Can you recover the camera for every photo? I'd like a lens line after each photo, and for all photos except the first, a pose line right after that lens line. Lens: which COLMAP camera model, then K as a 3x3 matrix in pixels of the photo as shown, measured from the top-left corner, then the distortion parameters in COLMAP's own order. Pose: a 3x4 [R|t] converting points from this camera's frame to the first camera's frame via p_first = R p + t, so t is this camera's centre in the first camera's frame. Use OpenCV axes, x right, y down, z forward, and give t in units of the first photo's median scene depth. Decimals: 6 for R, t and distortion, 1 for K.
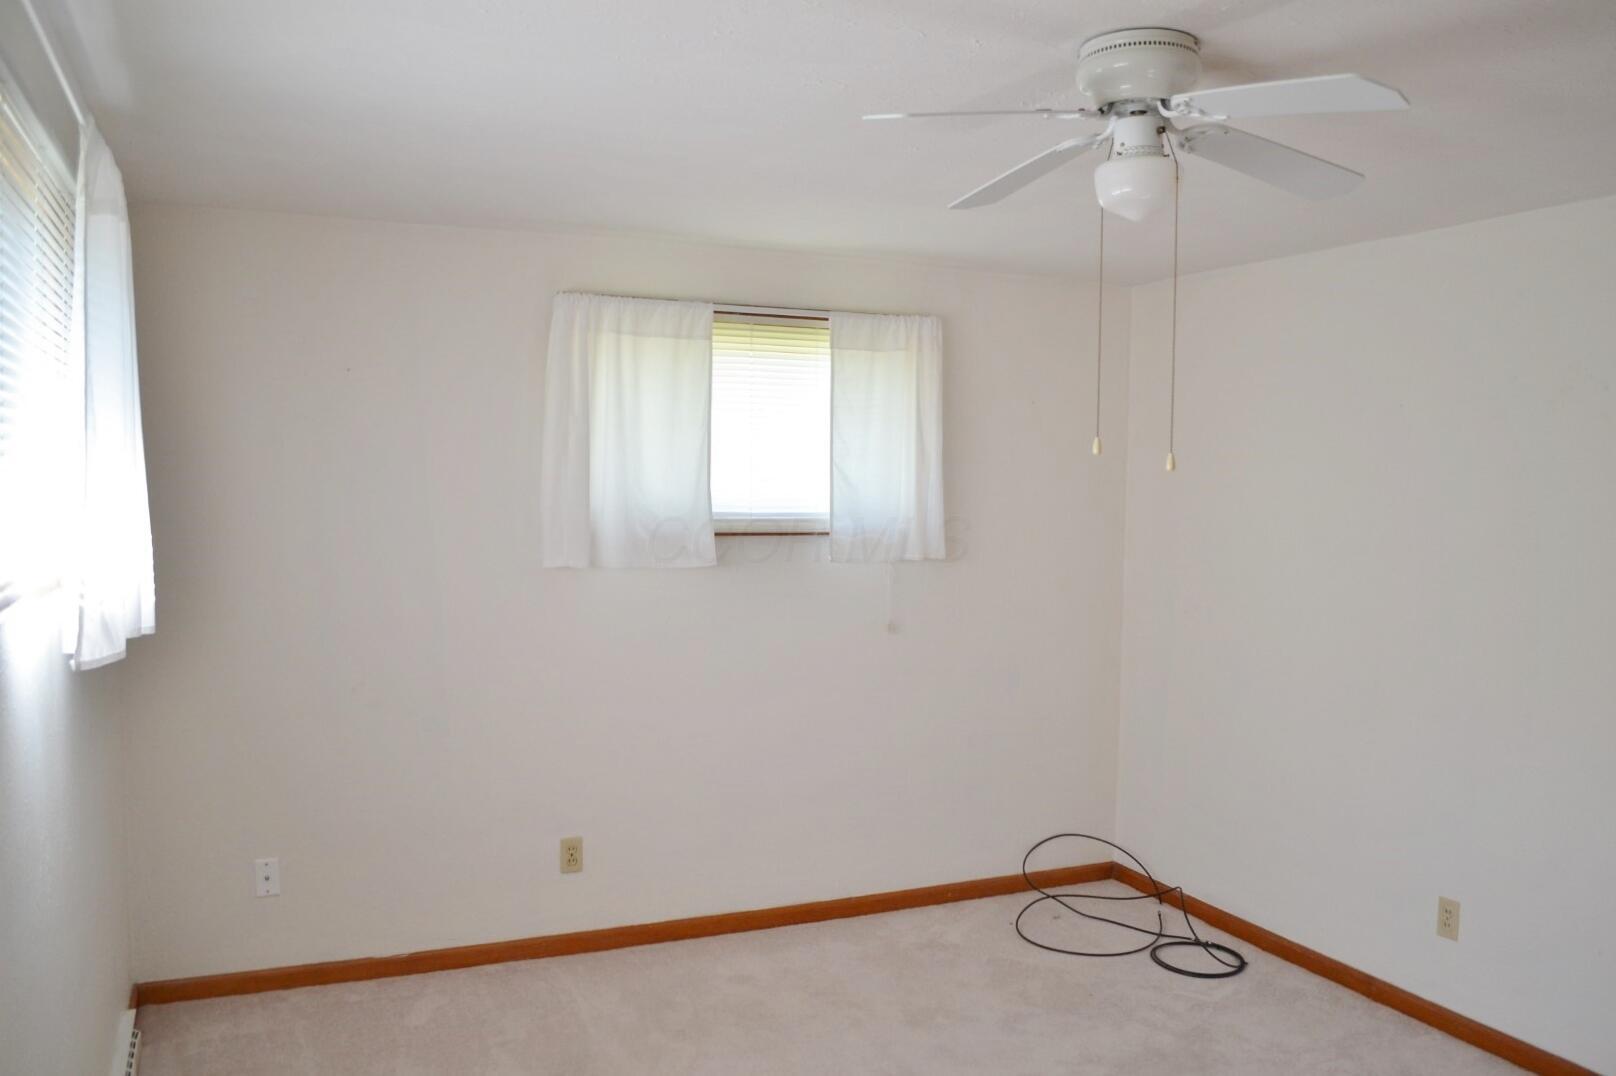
lens RADIAL K [[1291.0, 0, 808.0], [0, 1291.0, 538.0], [0, 0, 1]] dist [-0.072186, 0.002553]
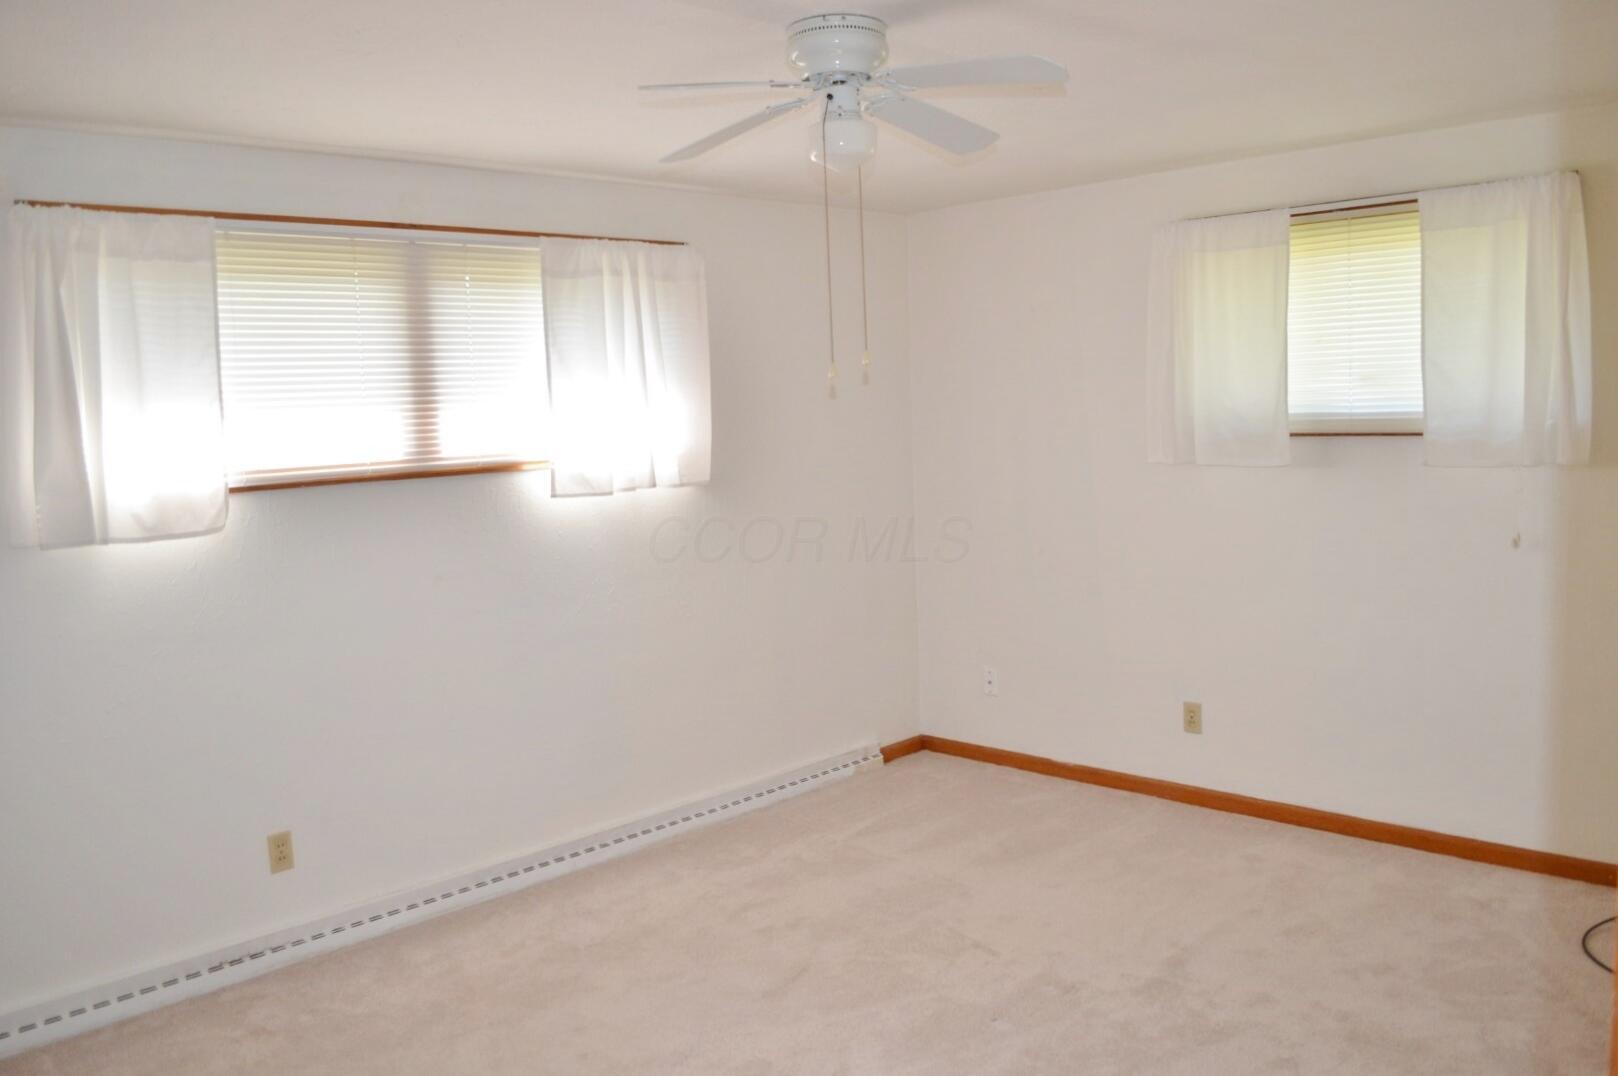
lens RADIAL K [[1292.6, 0, 809.0], [0, 1292.6, 538.0], [0, 0, 1]] dist [-0.072186, 0.002553]
pose [[0.366934, 0.067597, -0.927788, 0.735915], [-0.003540, 0.997451, 0.071273, 0.008005], [0.930240, -0.022868, 0.366238, 0.269350]]
